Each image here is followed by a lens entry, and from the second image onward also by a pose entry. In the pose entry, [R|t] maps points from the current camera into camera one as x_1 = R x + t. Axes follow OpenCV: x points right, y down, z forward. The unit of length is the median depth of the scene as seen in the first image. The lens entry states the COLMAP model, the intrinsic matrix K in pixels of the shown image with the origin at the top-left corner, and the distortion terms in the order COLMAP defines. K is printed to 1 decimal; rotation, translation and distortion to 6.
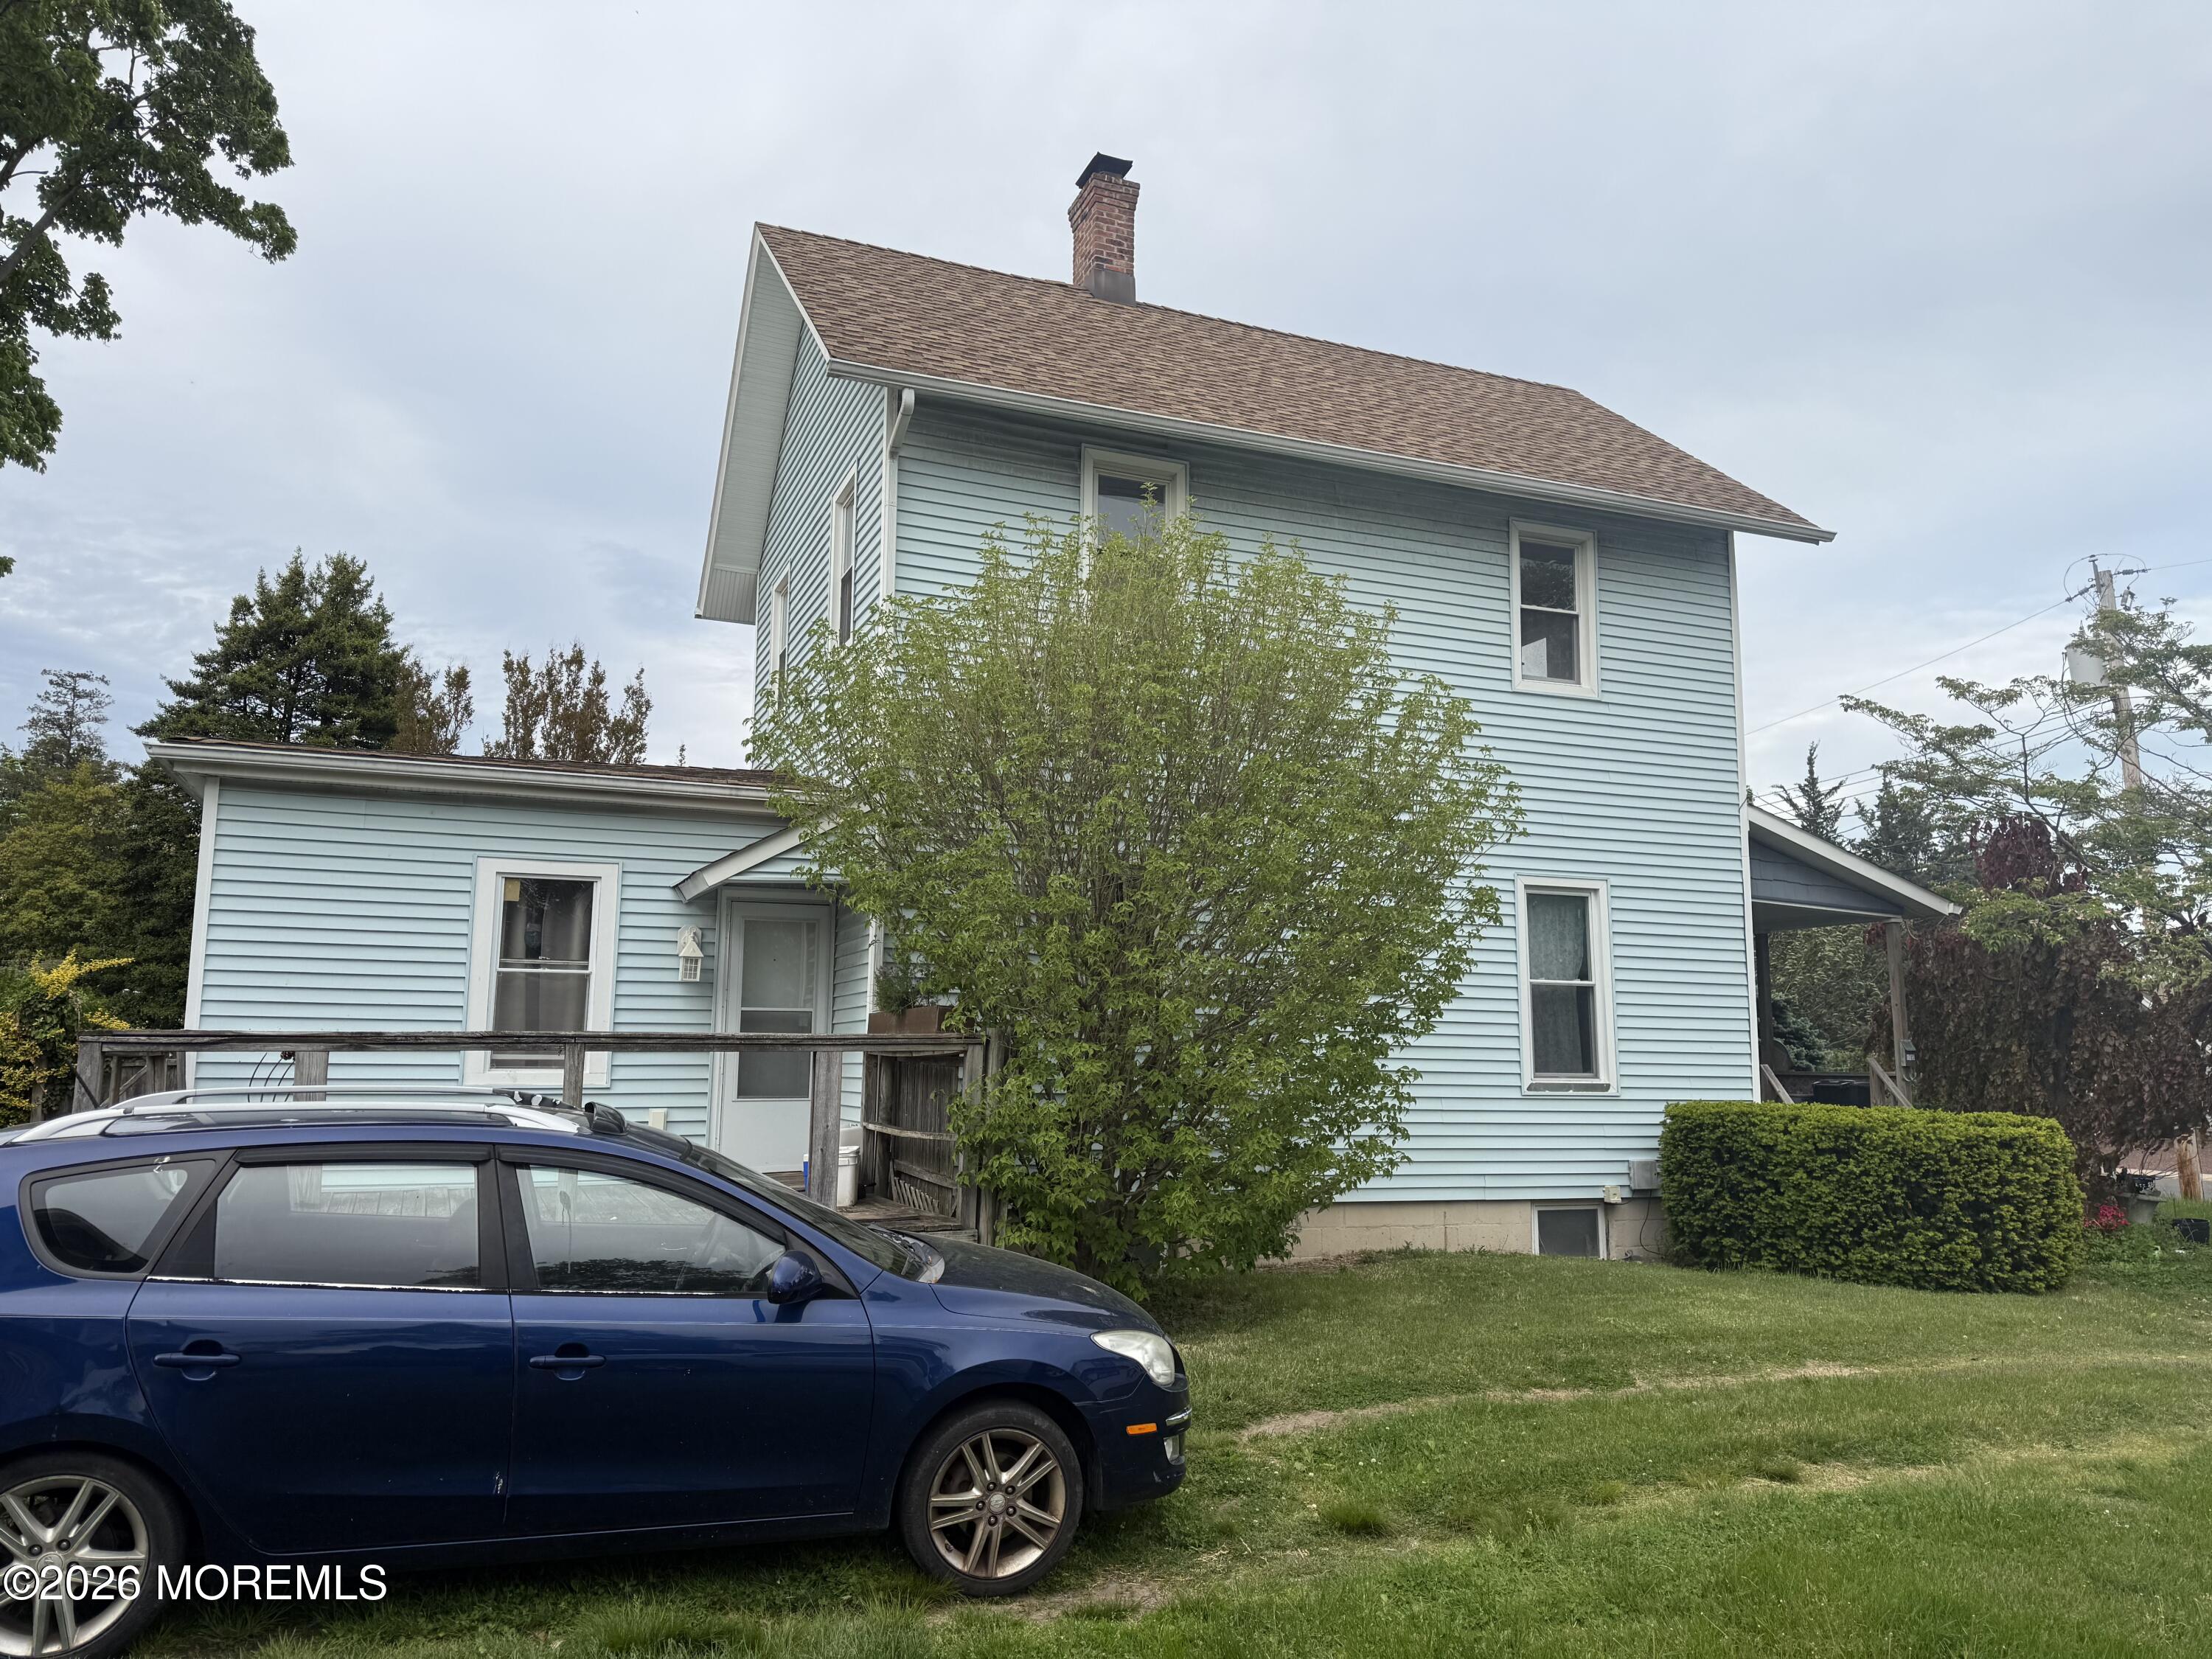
lens RADIAL K [[1547.5, 0, 1117.8], [0, 1547.5, 823.9], [0, 0, 1]] dist [0.154850, -0.258896]
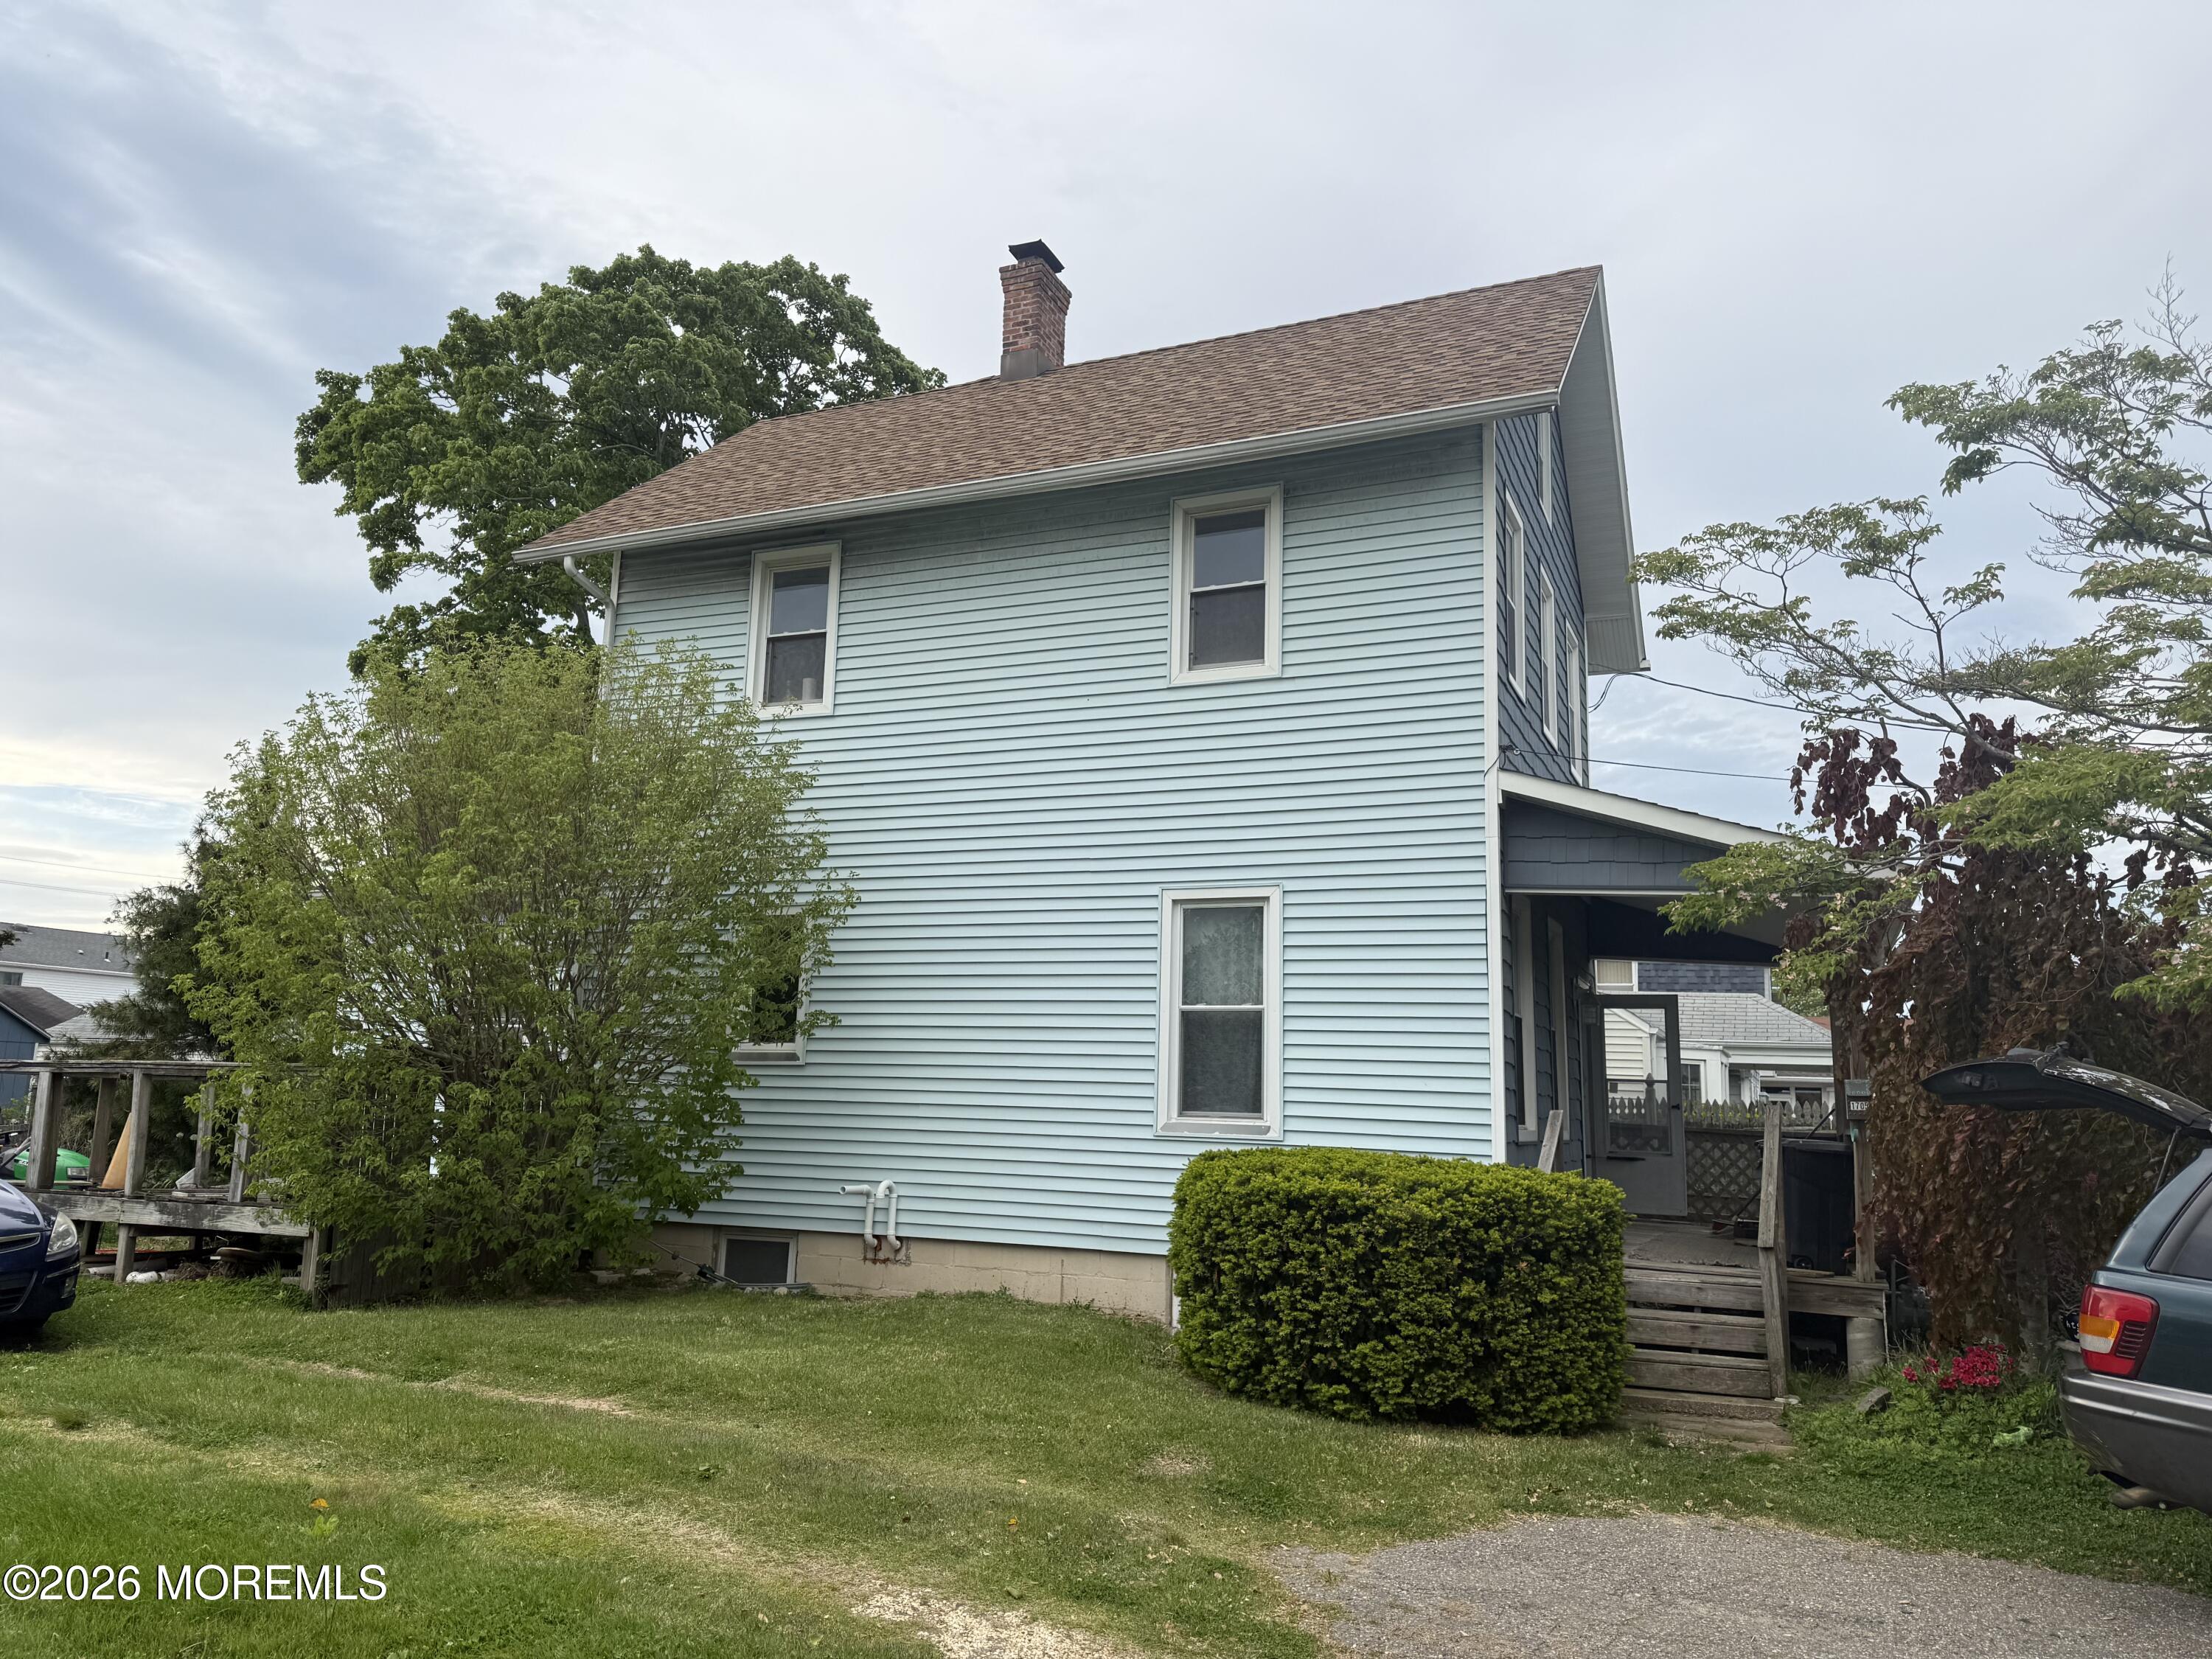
lens RADIAL K [[1547.5, 0, 1117.8], [0, 1547.5, 823.9], [0, 0, 1]] dist [0.154850, -0.258896]
pose [[0.688128, -0.116821, -0.716124, 0.872007], [0.082120, 0.993152, -0.083103, 0.066264], [0.720928, -0.001622, 0.693008, 0.358524]]
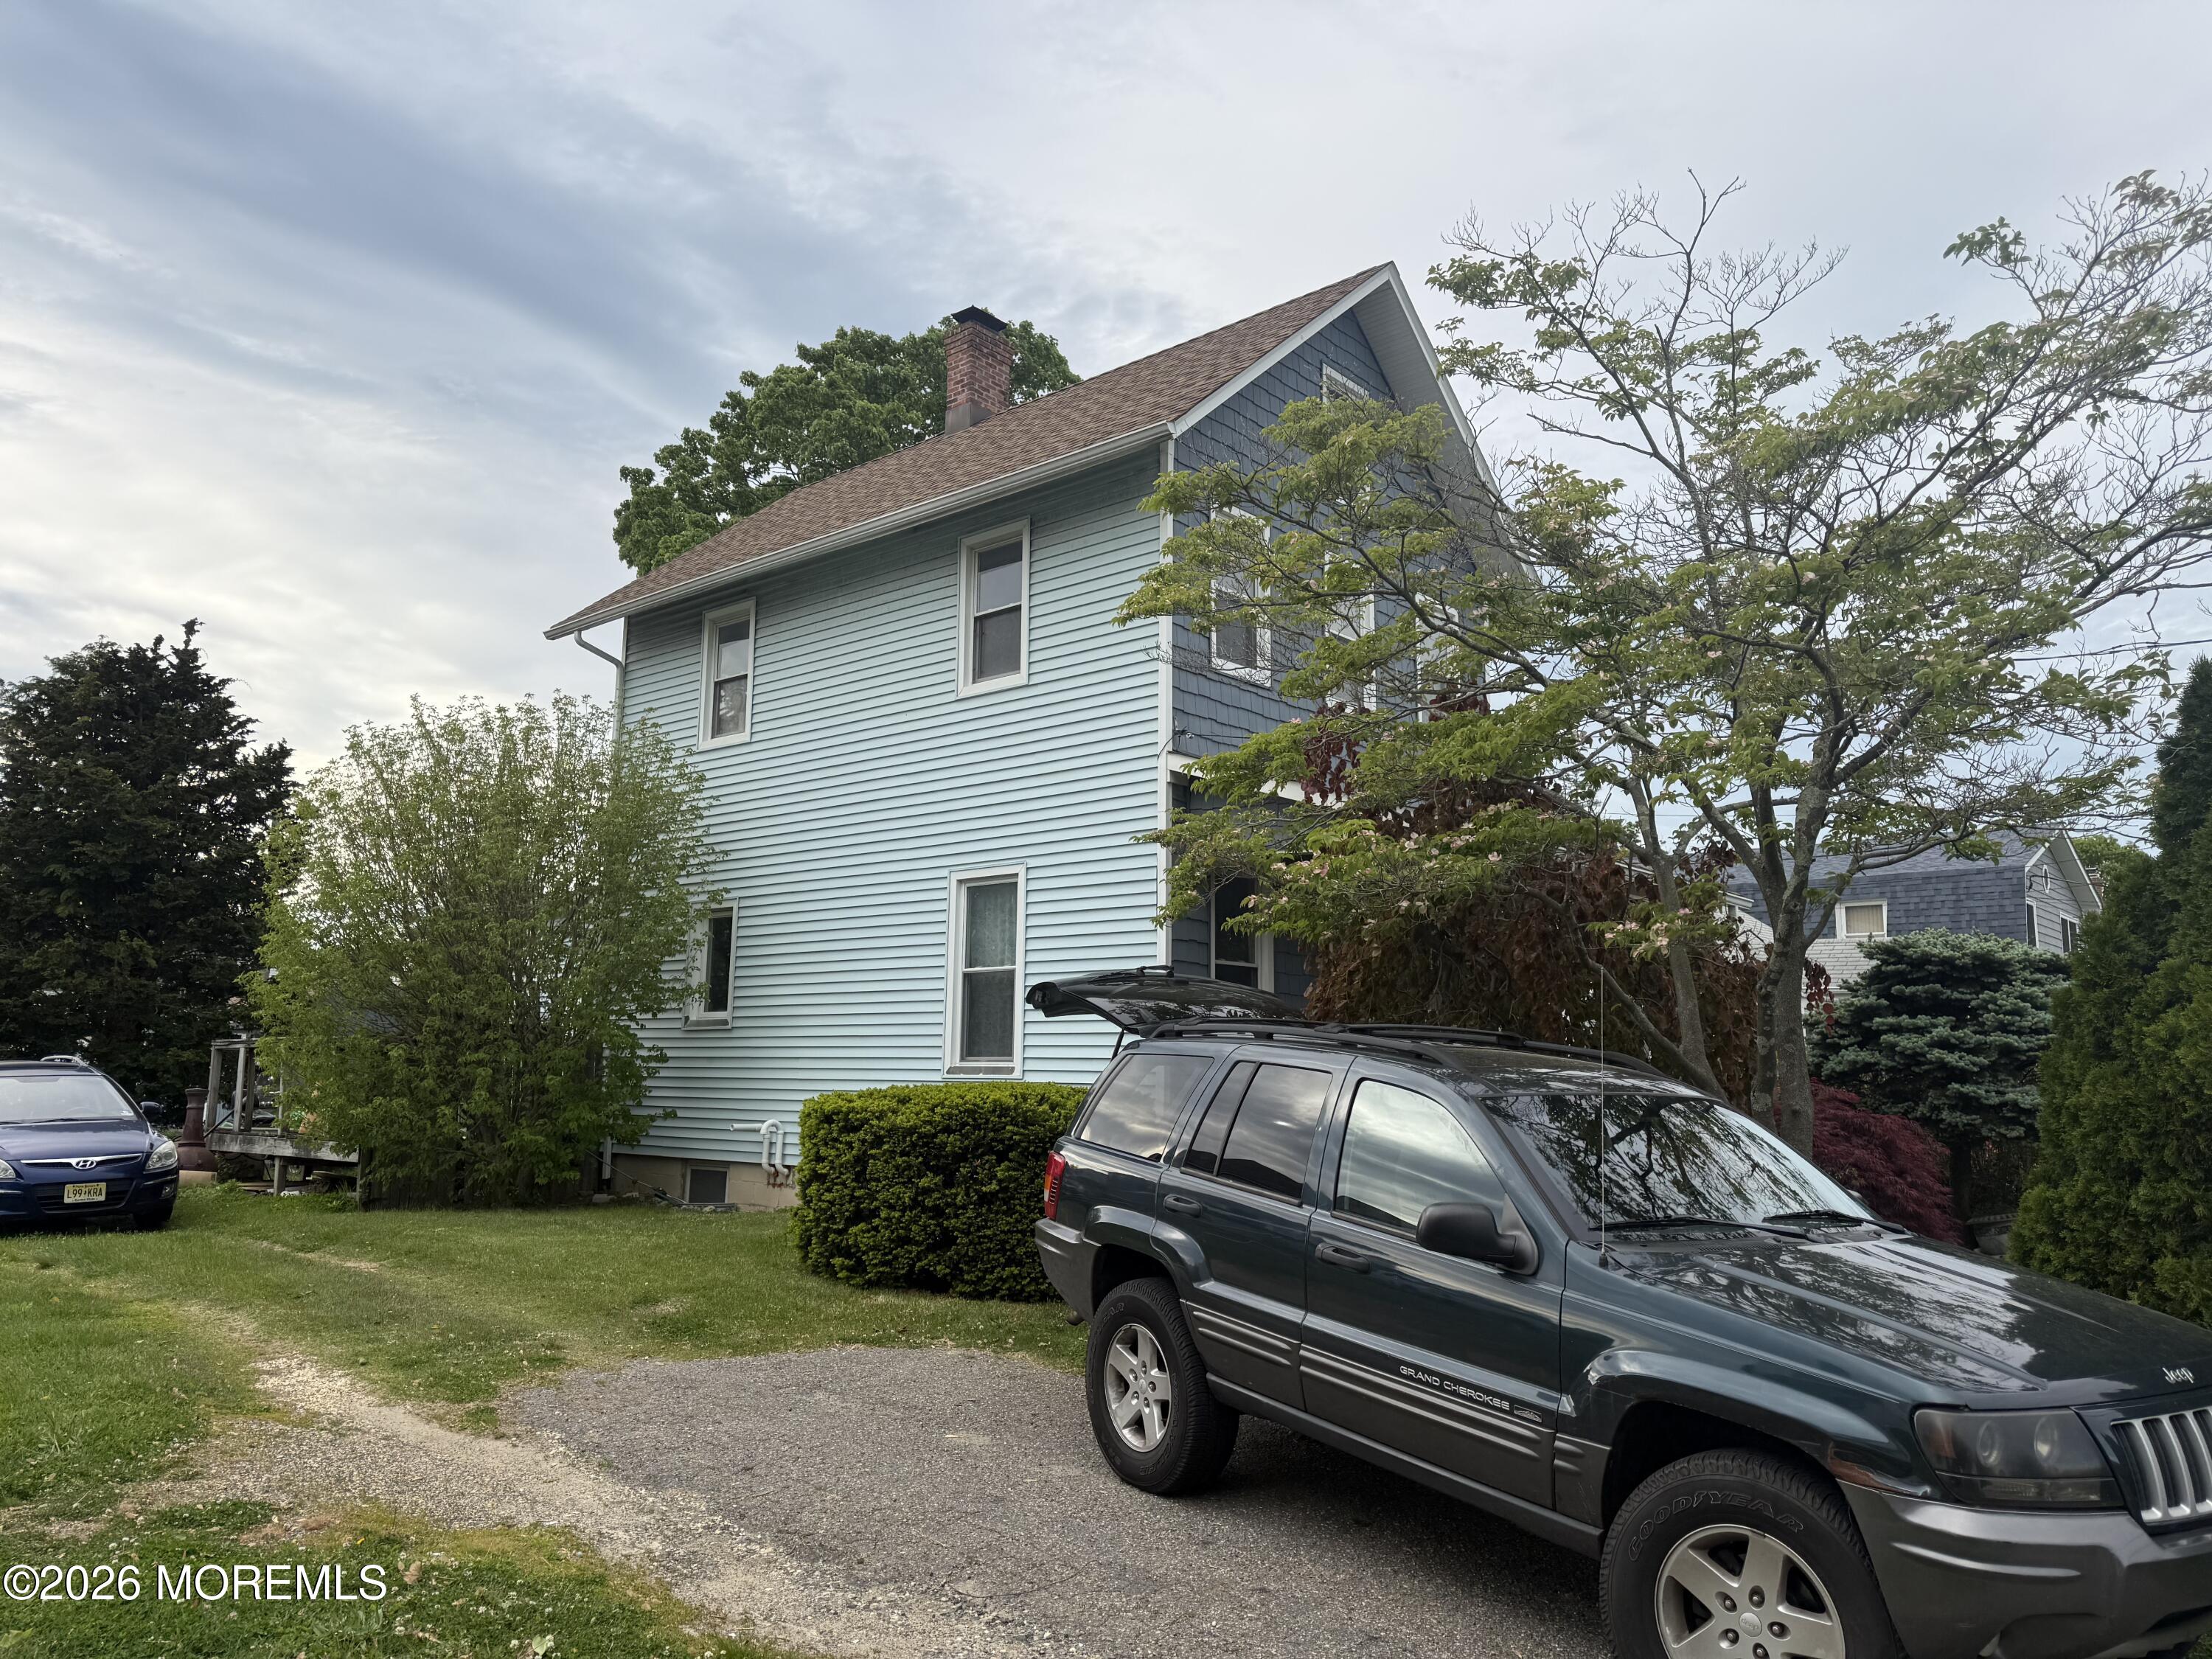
lens RADIAL K [[1547.5, 0, 1117.8], [0, 1547.5, 823.9], [0, 0, 1]] dist [0.154850, -0.258896]
pose [[0.443581, -0.144652, -0.884484, 1.233058], [0.119444, 0.987627, -0.101618, 0.120169], [0.888239, -0.060571, 0.455370, 0.615314]]
